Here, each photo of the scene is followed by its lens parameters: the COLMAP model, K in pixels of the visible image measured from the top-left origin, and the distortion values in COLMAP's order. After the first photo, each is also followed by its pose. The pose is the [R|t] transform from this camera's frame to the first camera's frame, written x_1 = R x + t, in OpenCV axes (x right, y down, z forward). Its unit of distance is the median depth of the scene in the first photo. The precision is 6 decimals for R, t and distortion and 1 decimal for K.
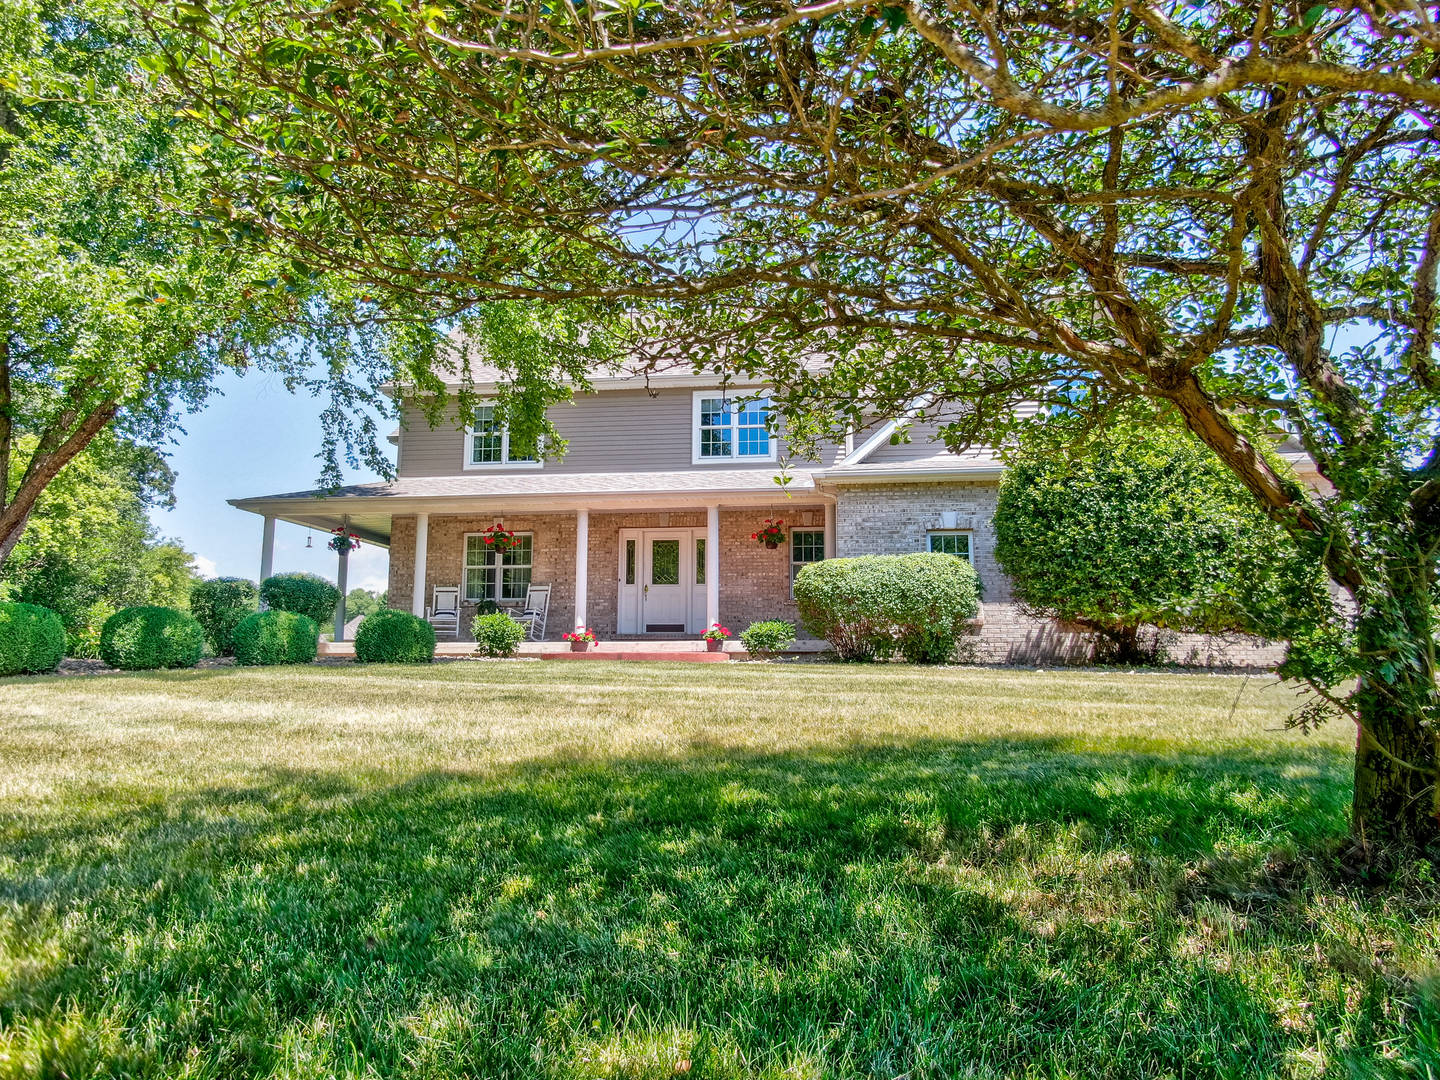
lens RADIAL K [[1046.6, 0, 717.2], [0, 1046.6, 512.3], [0, 0, 1]] dist [-0.020848, 0.048701]
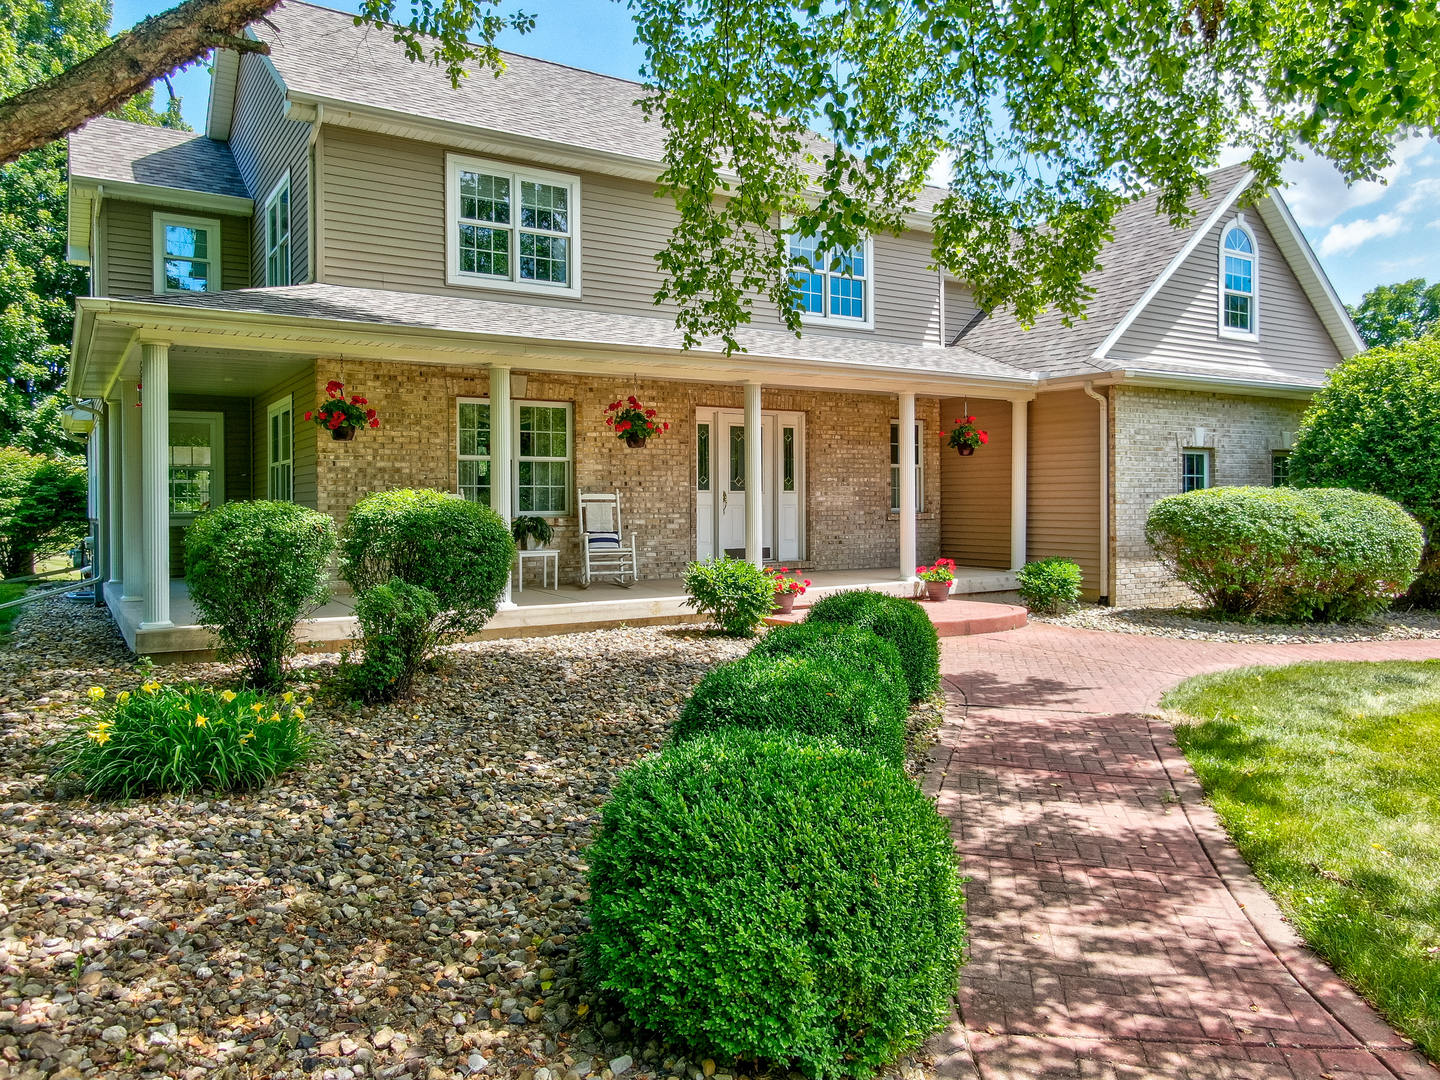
lens RADIAL K [[1046.6, 0, 717.2], [0, 1046.6, 512.3], [0, 0, 1]] dist [-0.020848, 0.048701]
pose [[0.766903, -0.011781, 0.641655, -0.515306], [-0.090636, 0.987822, 0.126465, -0.003202], [-0.635330, -0.155143, 0.756496, 0.485146]]
